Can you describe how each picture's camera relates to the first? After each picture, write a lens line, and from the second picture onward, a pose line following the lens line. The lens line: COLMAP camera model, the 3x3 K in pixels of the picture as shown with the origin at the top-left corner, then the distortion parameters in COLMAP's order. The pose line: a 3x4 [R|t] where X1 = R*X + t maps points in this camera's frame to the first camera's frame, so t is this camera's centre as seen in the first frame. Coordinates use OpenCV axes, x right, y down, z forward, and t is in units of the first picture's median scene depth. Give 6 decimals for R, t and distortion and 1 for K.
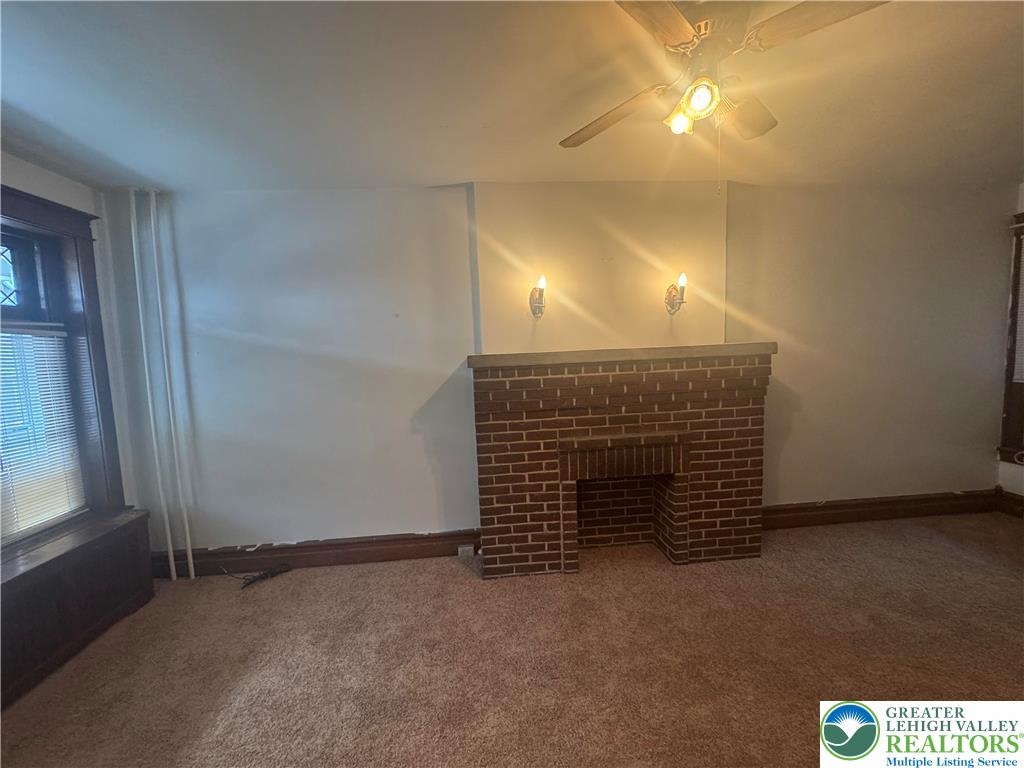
lens RADIAL K [[404.3, 0, 510.7], [0, 404.3, 382.9], [0, 0, 1]] dist [-0.003097, 0.000516]
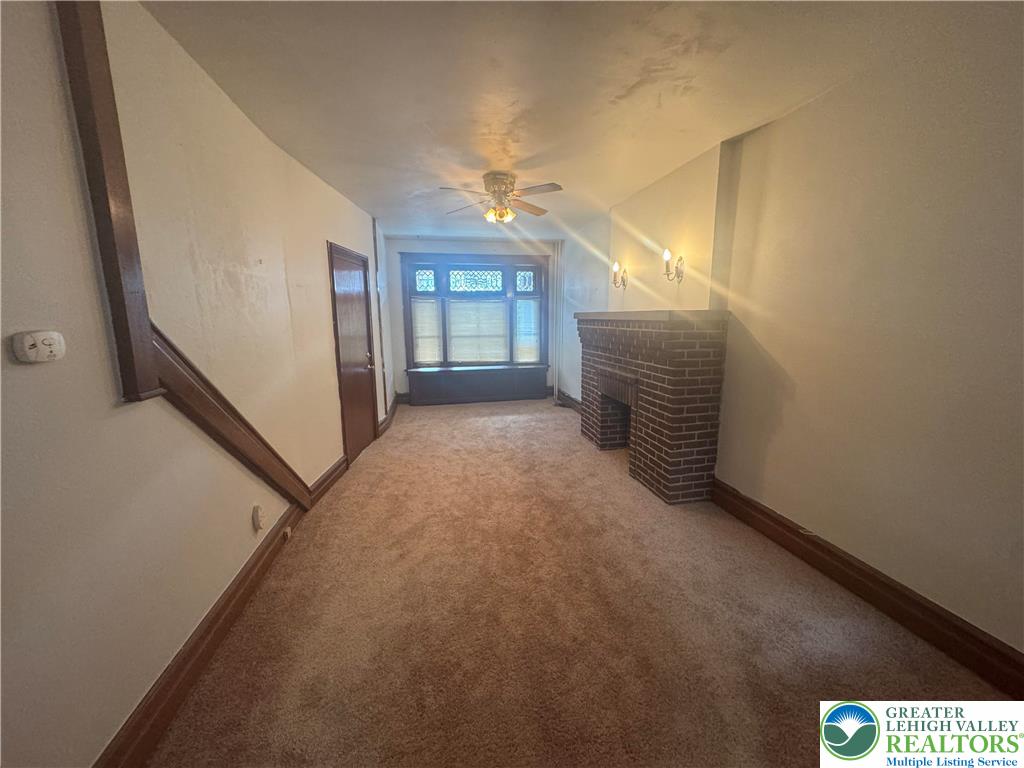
lens RADIAL K [[404.3, 0, 511.7], [0, 404.3, 374.2], [0, 0, 1]] dist [-0.003097, 0.000516]
pose [[0.110978, 0.183429, -0.976749, 1.691966], [-0.076133, 0.981501, 0.175671, -0.088893], [0.990902, 0.054867, 0.122890, 0.446243]]
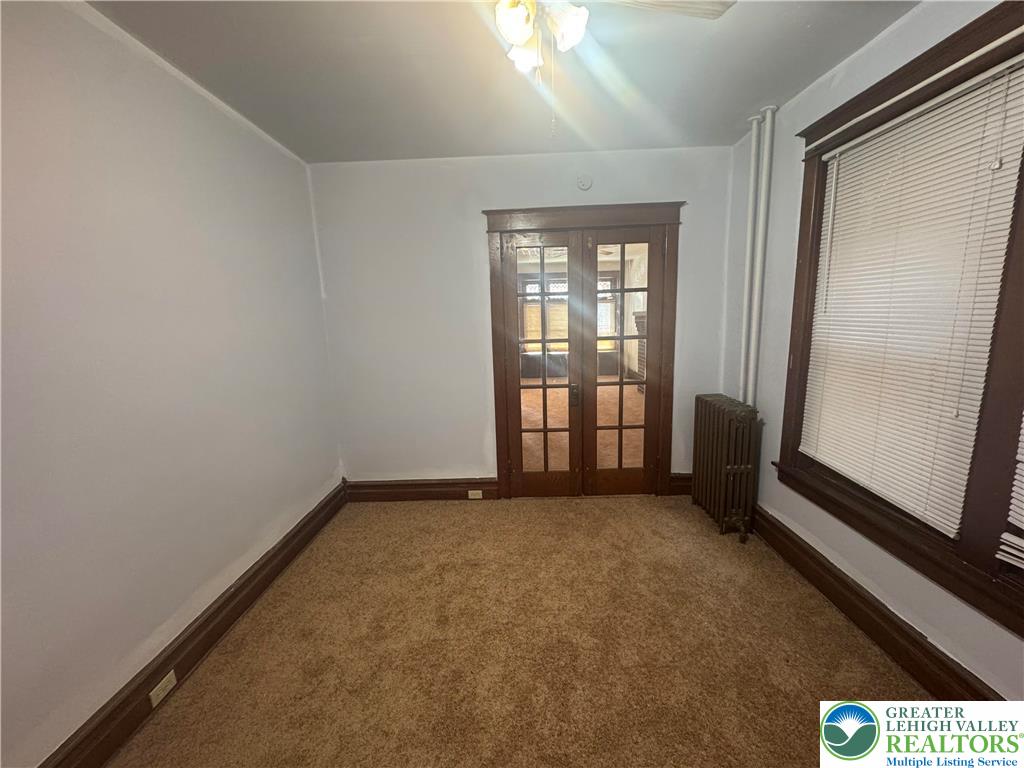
lens RADIAL K [[404.3, 0, 511.2], [0, 404.3, 381.7], [0, 0, 1]] dist [-0.003097, 0.000516]
pose [[-0.112058, 0.198443, -0.973685, 2.756898], [-0.044566, 0.977867, 0.204424, -0.120615], [0.992702, 0.066301, -0.100734, 0.418984]]
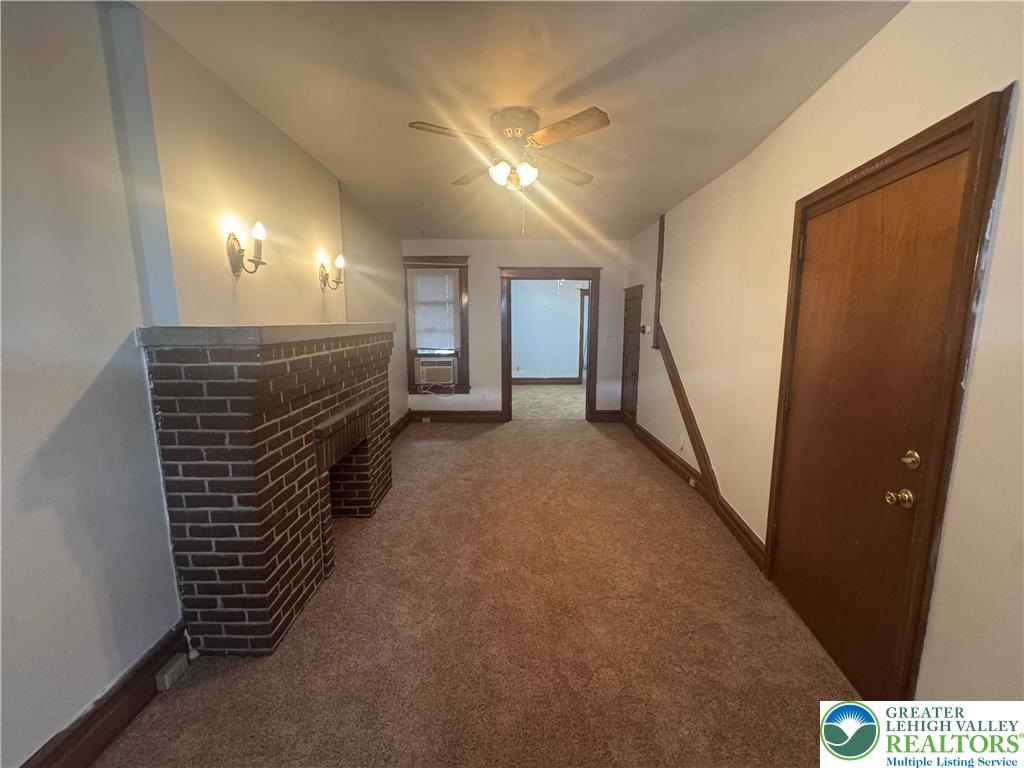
lens RADIAL K [[404.3, 0, 511.0], [0, 404.3, 383.1], [0, 0, 1]] dist [-0.003097, 0.000516]
pose [[0.072865, -0.111731, 0.991064, -0.674118], [0.084305, 0.990838, 0.105507, -0.009913], [-0.993772, 0.075864, 0.081617, 0.508031]]
